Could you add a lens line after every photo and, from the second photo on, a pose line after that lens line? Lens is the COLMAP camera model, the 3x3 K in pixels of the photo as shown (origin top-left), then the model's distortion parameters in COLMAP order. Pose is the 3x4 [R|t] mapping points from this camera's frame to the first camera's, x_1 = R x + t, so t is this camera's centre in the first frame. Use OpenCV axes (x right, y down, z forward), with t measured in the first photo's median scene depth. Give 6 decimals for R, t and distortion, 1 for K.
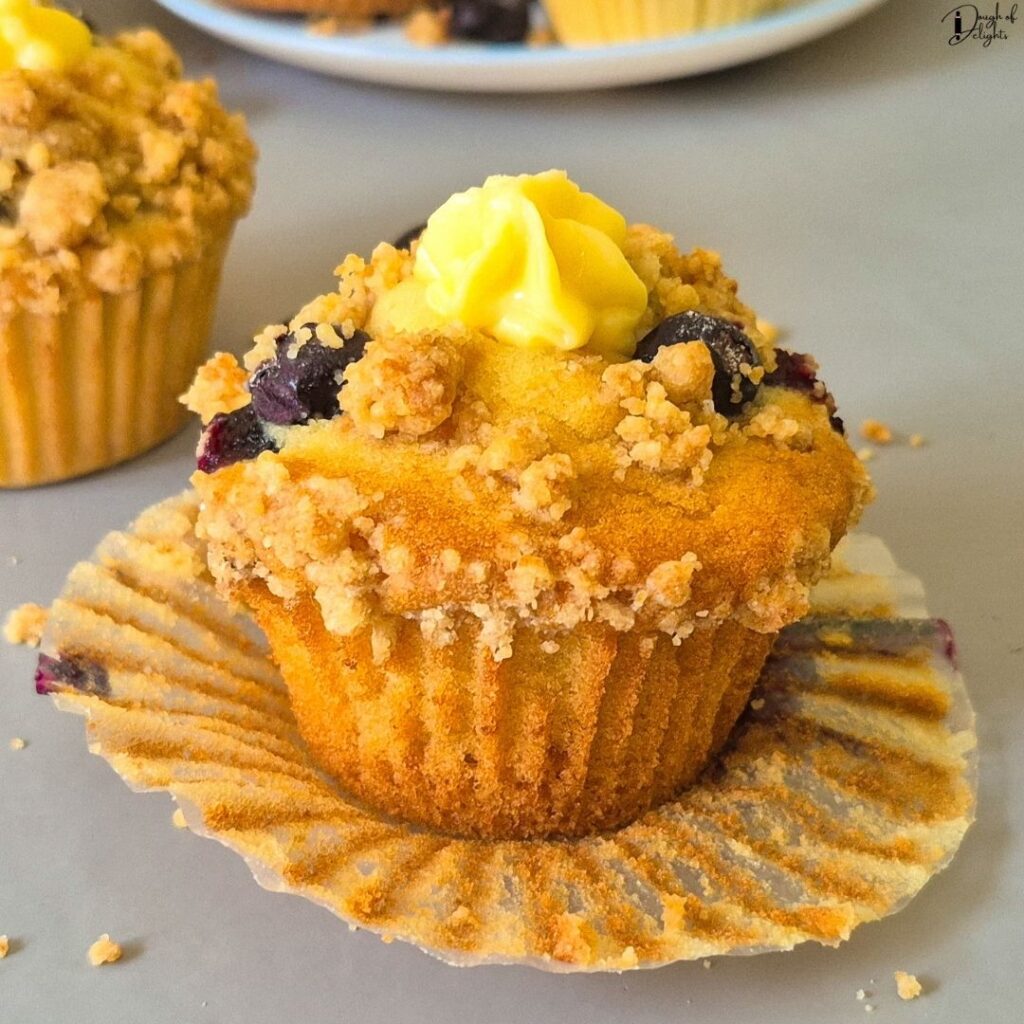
lens RADIAL K [[1679.5, 0, 479.6], [0, 1679.5, 510.8], [0, 0, 1]] dist [0.093322, -0.069721]
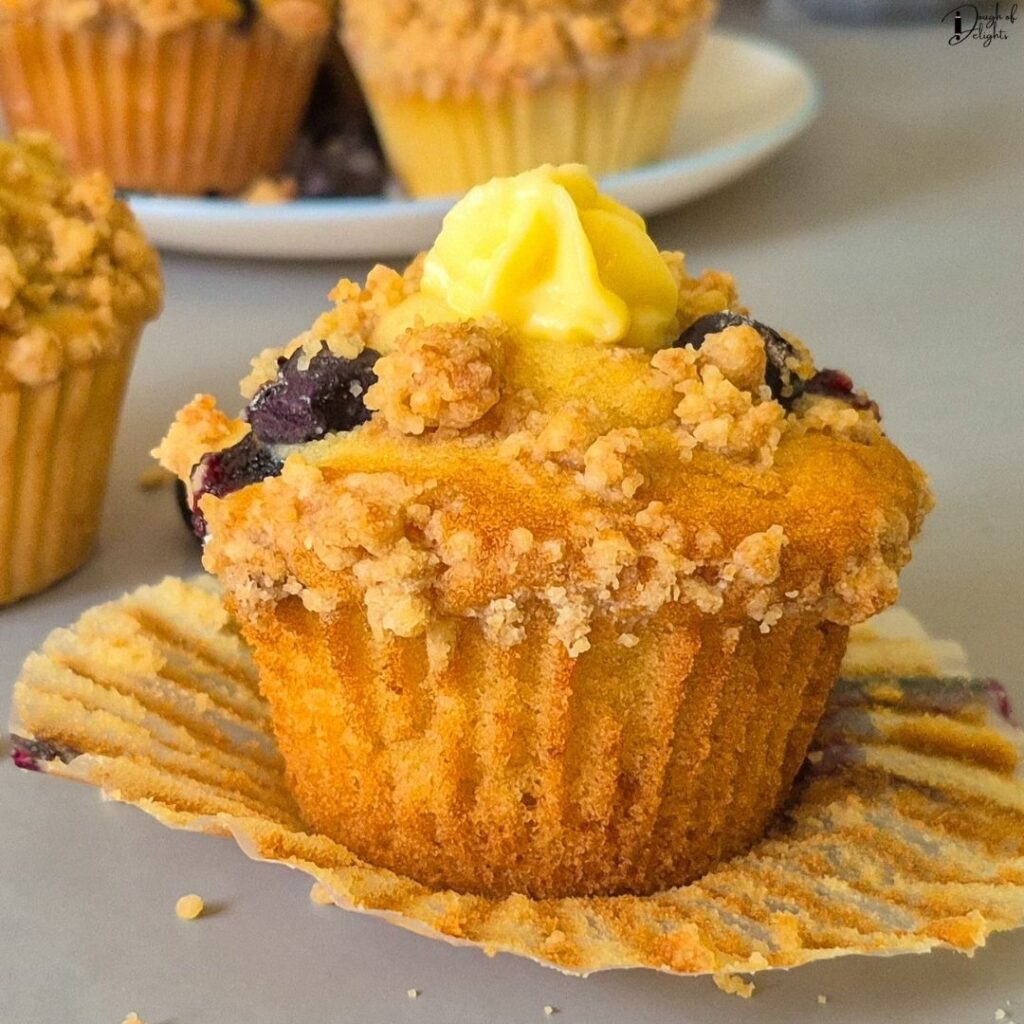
lens RADIAL K [[1987.1, 0, 400.2], [0, 1987.1, 532.3], [0, 0, 1]] dist [0.093521, -0.126058]
pose [[0.995913, -0.043108, 0.079365, -0.155461], [0.055360, 0.985676, -0.159303, 0.178701], [-0.071361, 0.163046, 0.984034, -0.053828]]
